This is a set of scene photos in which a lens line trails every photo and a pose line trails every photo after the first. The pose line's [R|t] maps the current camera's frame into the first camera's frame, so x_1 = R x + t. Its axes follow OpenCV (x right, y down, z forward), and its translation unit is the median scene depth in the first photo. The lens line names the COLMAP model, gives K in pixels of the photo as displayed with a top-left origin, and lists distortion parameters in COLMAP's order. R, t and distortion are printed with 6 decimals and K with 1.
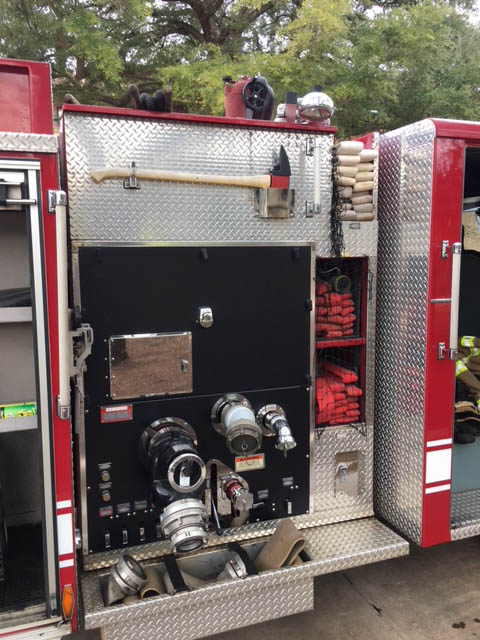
lens RADIAL K [[536.3, 0, 243.5], [0, 536.3, 318.2], [0, 0, 1]] dist [0.042486, -0.023167]
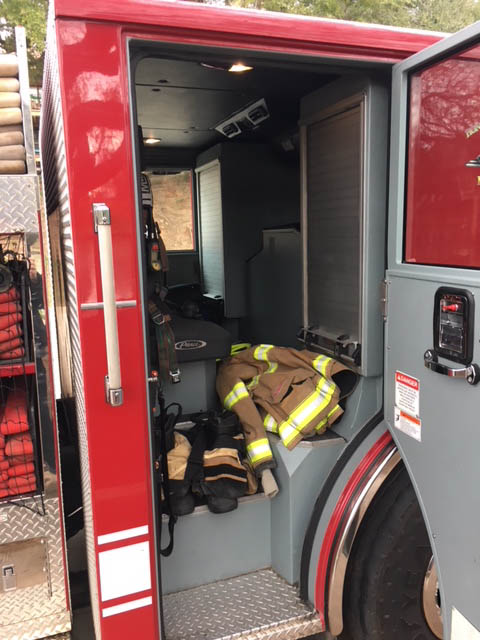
lens RADIAL K [[536.3, 0, 237.8], [0, 536.3, 320.6], [0, 0, 1]] dist [0.042486, -0.023167]
pose [[0.999708, -0.024115, -0.001314, 0.471022], [0.024147, 0.998994, 0.037783, -0.031364], [0.000402, -0.037803, 0.999285, 0.372119]]
